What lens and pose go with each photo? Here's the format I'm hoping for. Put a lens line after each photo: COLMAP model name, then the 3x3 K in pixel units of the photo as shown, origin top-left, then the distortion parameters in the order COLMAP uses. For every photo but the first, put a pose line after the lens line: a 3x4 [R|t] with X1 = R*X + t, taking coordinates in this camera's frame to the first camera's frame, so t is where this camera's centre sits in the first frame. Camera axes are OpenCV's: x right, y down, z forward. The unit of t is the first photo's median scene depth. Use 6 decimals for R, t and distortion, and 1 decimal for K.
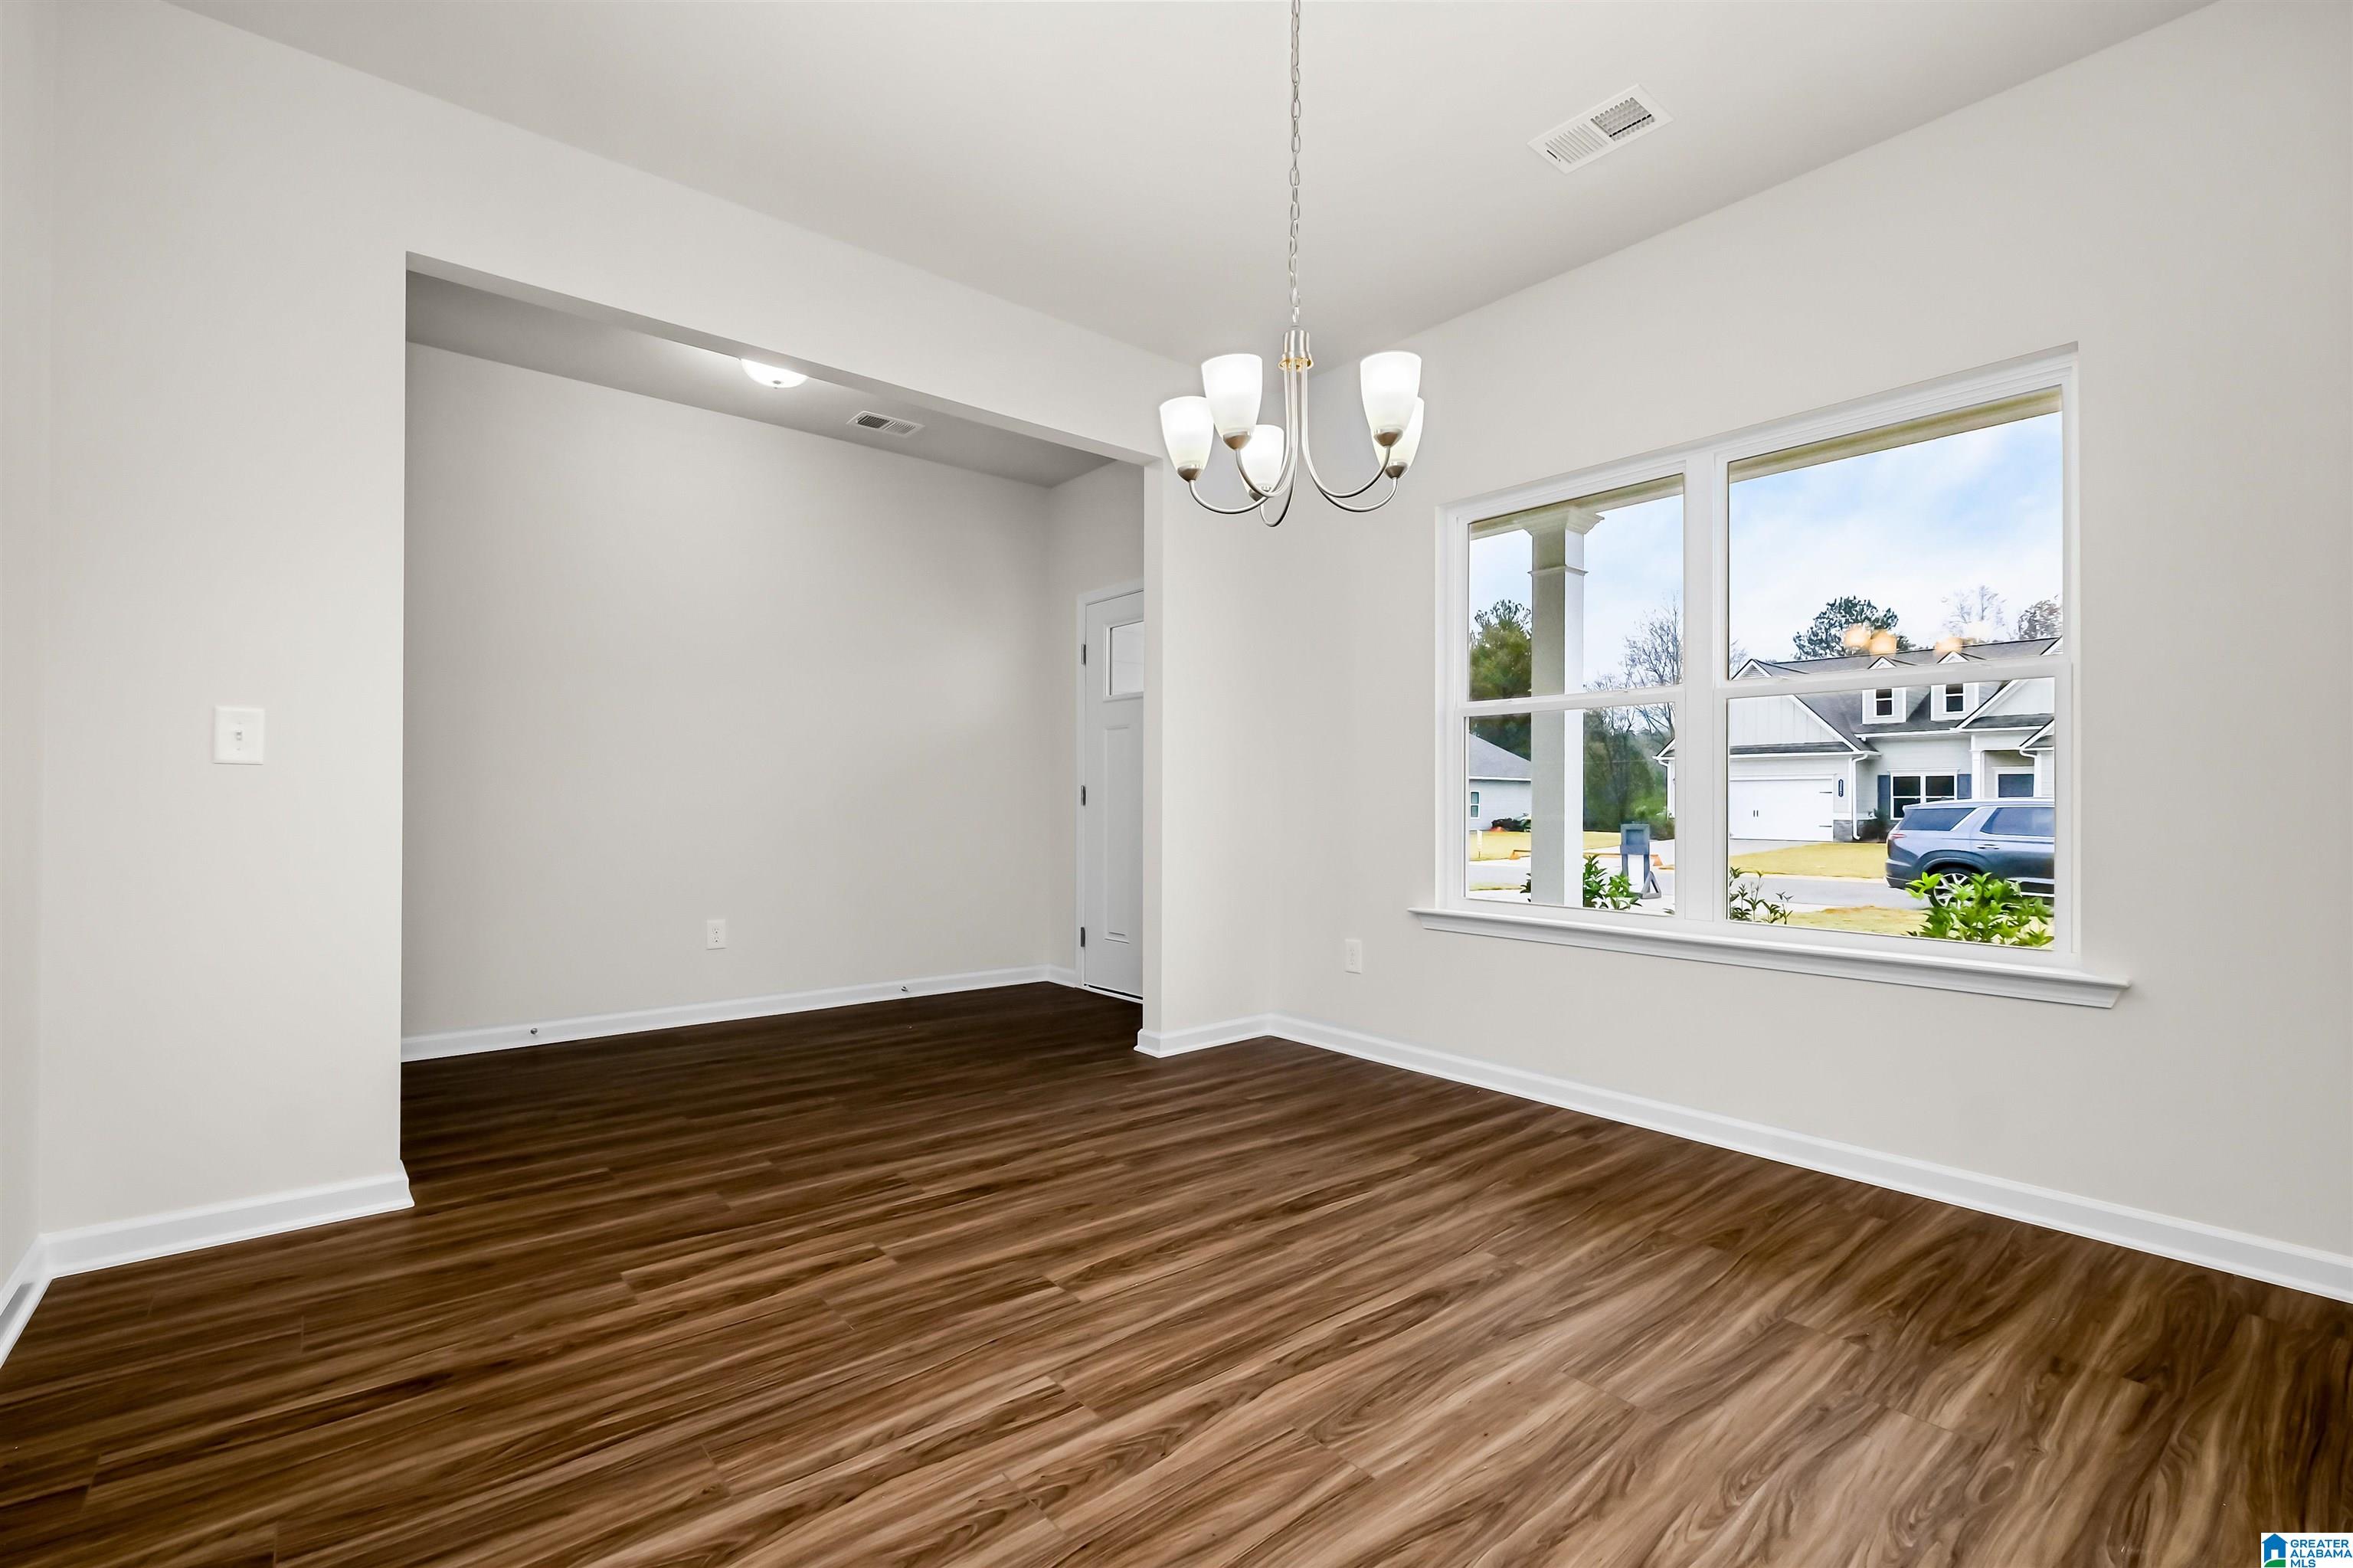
lens RADIAL K [[1030.0, 0, 1173.1], [0, 1030.0, 801.0], [0, 0, 1]] dist [-0.000802, -0.000433]
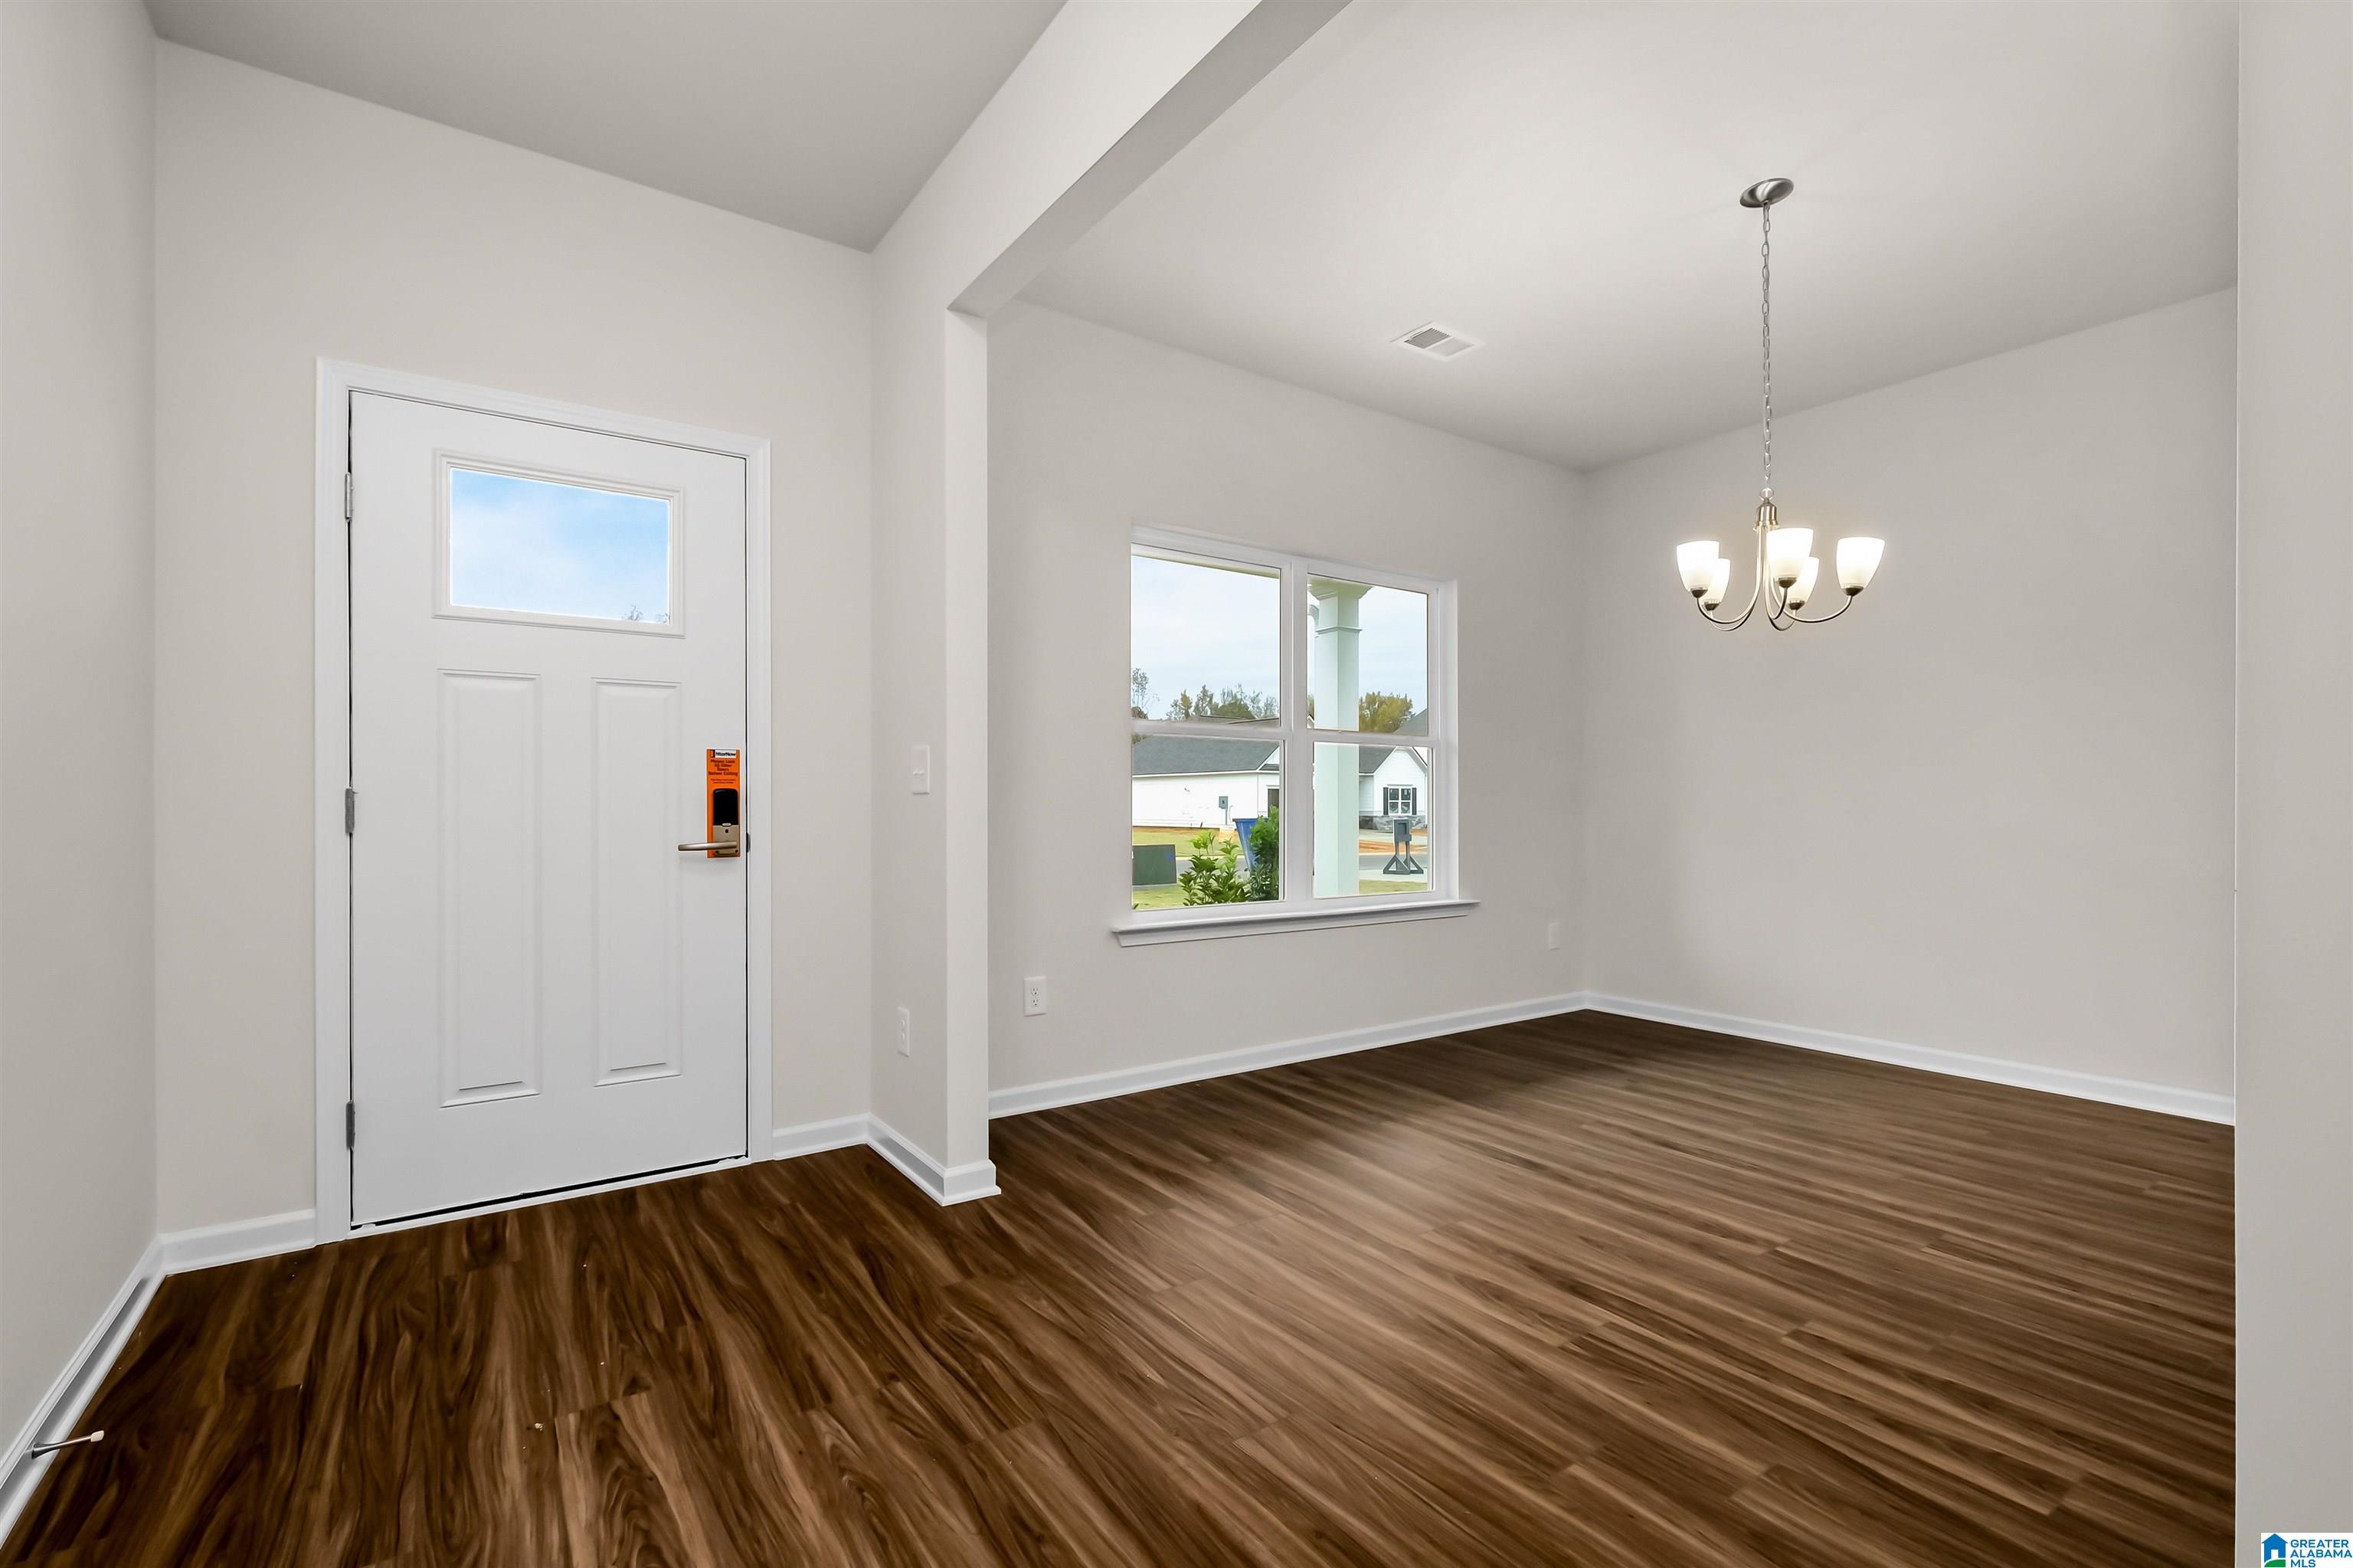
lens RADIAL K [[1030.0, 0, 1173.1], [0, 1030.0, 801.0], [0, 0, 1]] dist [-0.000802, -0.000433]
pose [[0.087184, -0.002660, 0.996189, -1.237064], [-0.006066, 0.999976, 0.003201, -0.032049], [-0.996174, -0.006322, 0.087166, 1.471034]]
